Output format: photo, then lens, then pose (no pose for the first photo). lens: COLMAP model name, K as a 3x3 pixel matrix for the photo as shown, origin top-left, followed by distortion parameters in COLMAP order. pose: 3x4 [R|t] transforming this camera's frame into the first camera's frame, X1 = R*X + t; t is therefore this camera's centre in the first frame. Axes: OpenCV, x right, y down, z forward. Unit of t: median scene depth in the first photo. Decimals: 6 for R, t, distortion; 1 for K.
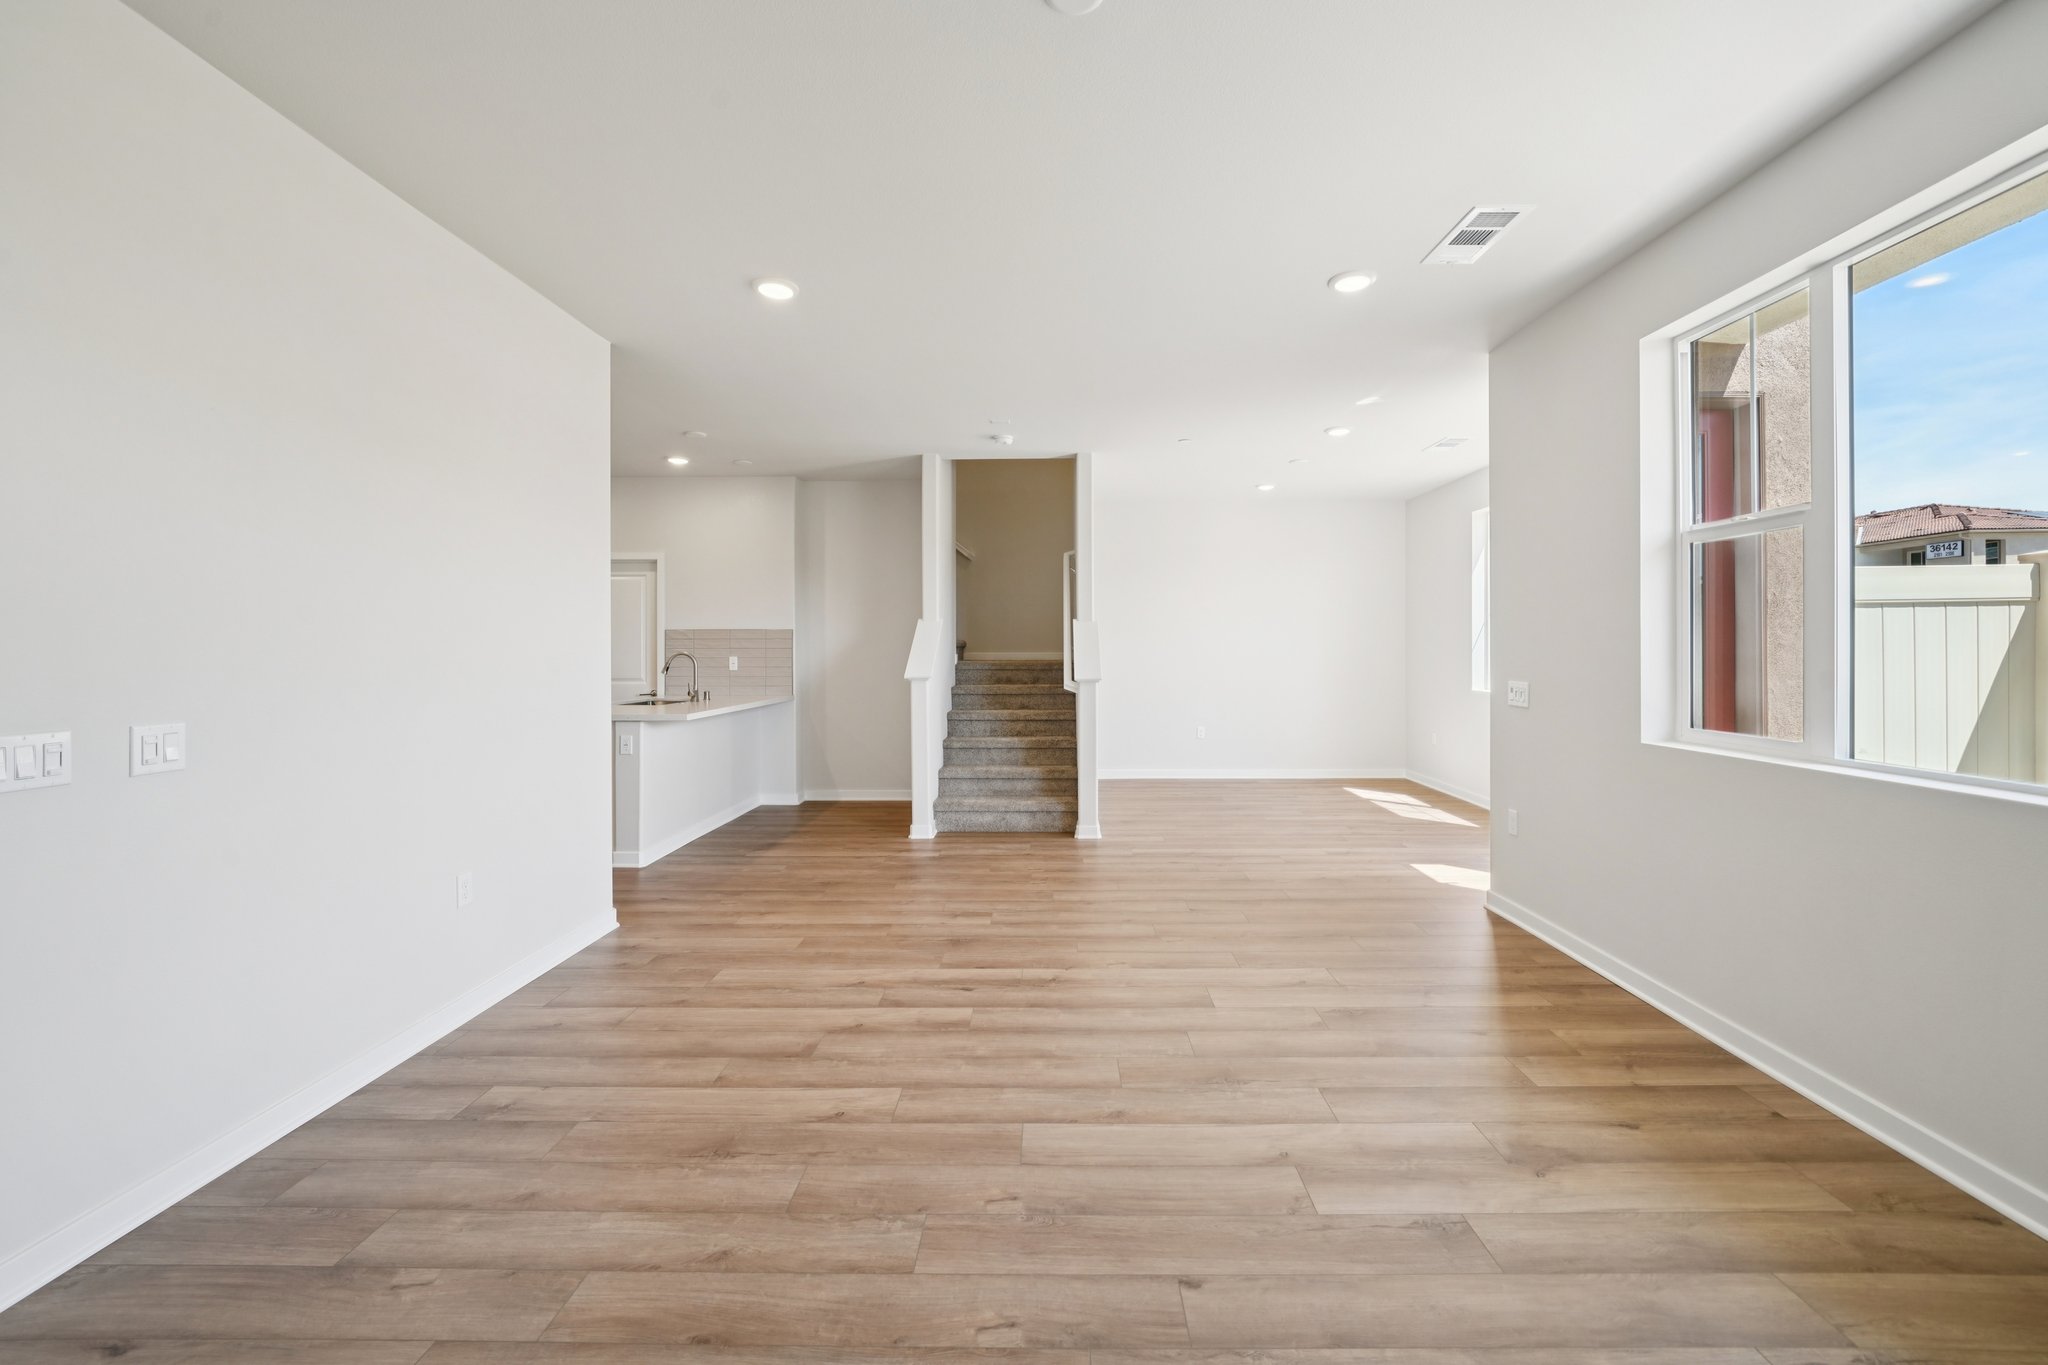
lens RADIAL K [[826.2, 0, 1036.4], [0, 826.2, 649.1], [0, 0, 1]] dist [-0.003140, 0.000041]
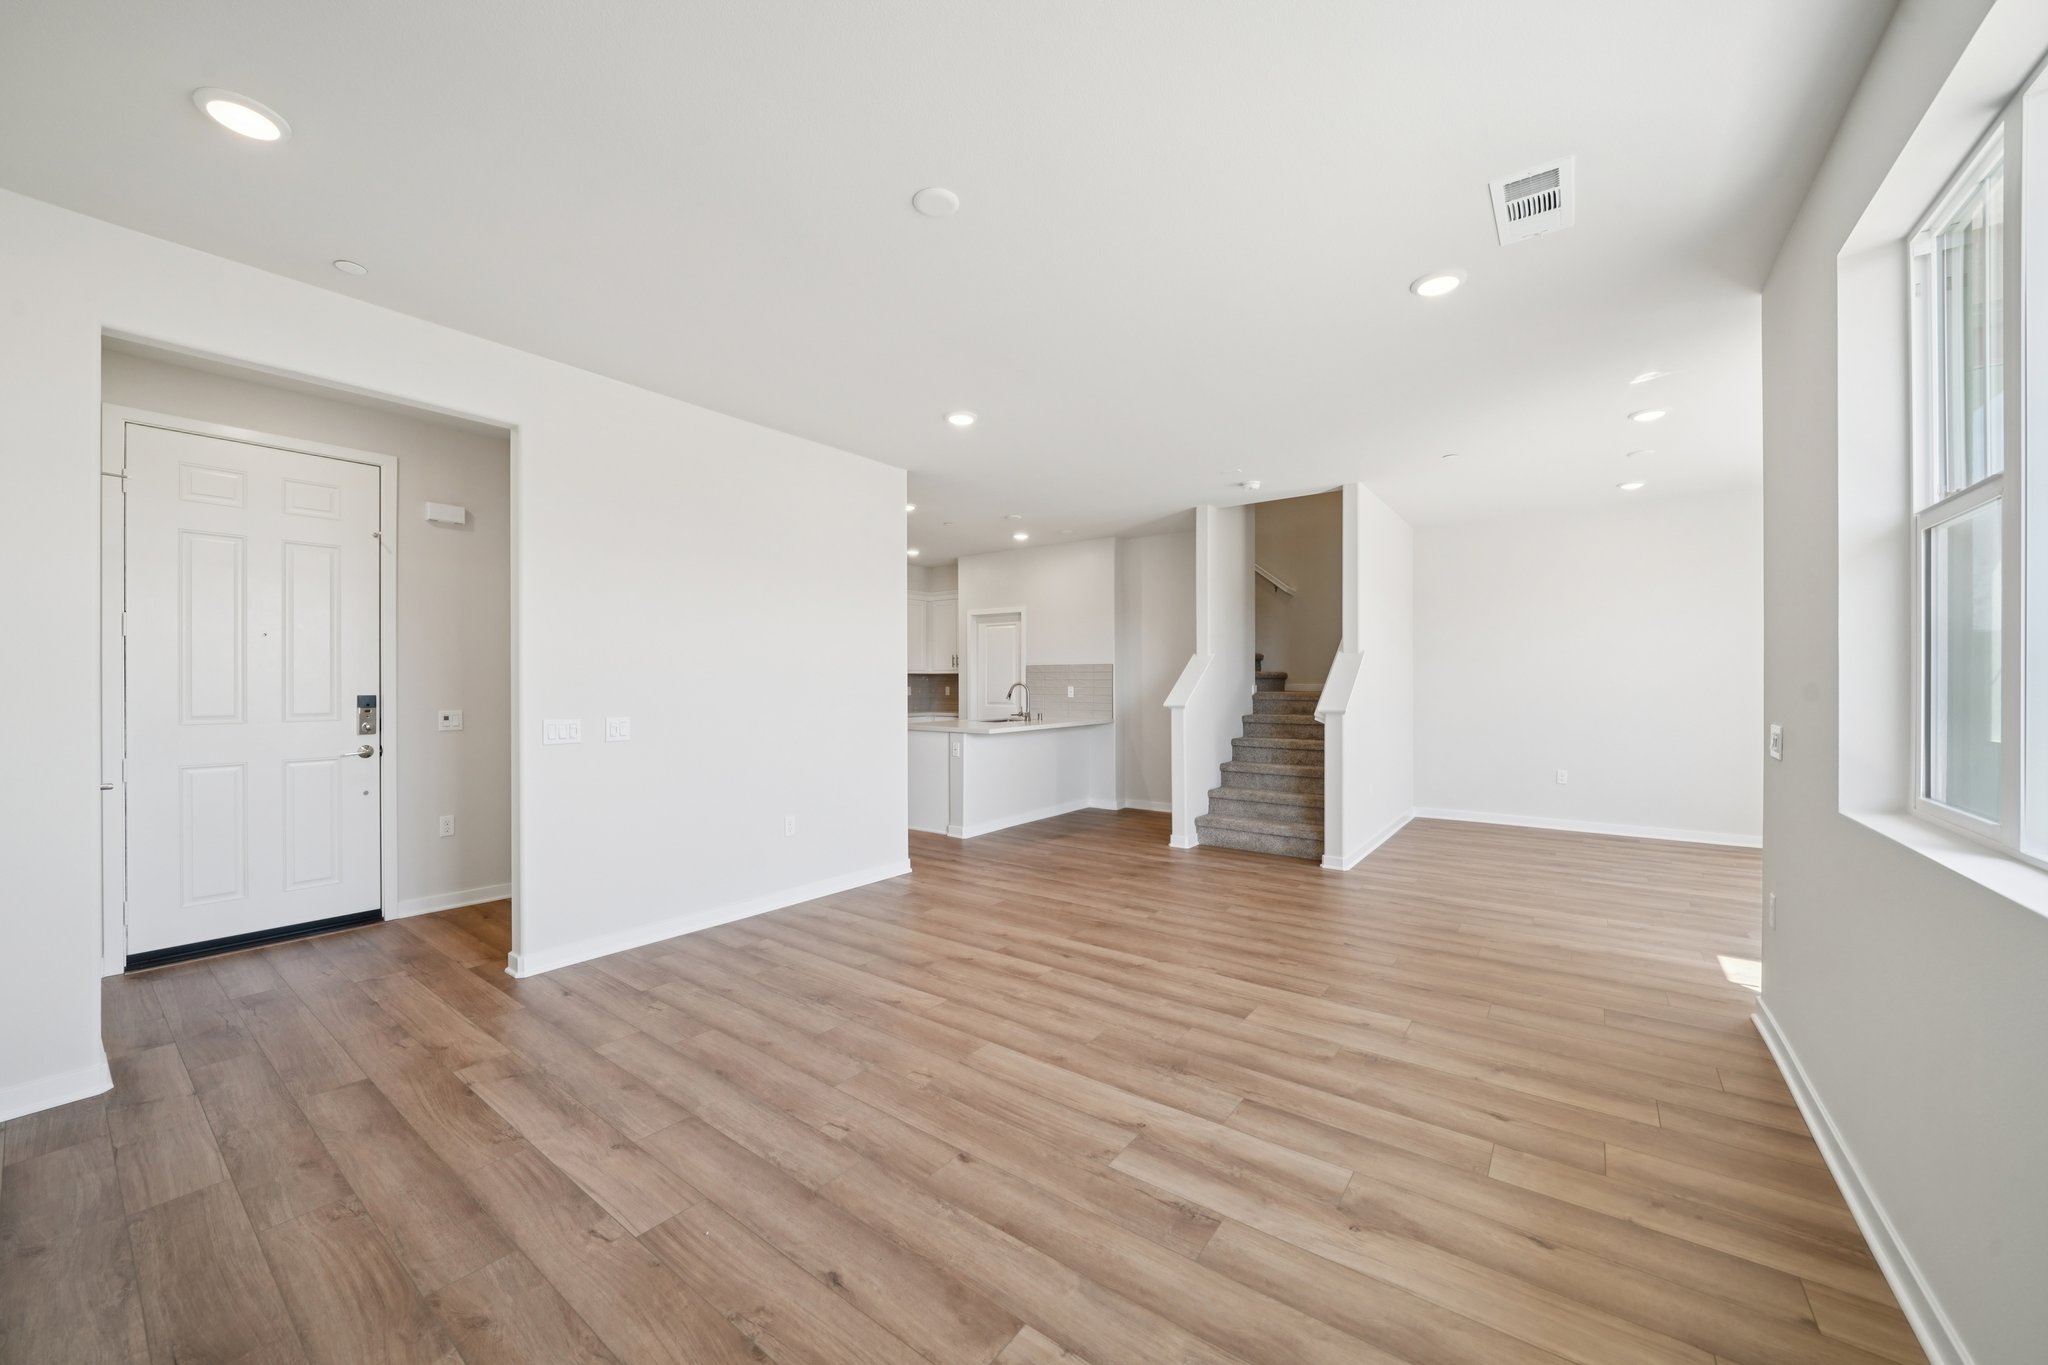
lens RADIAL K [[774.4, 0, 1023.9], [0, 774.4, 684.1], [0, 0, 1]] dist [-0.008727, 0.000282]
pose [[0.801628, 0.003659, -0.597812, 0.578430], [-0.000153, 0.999982, 0.005916, -0.002936], [0.597823, -0.004651, 0.801615, 0.034673]]
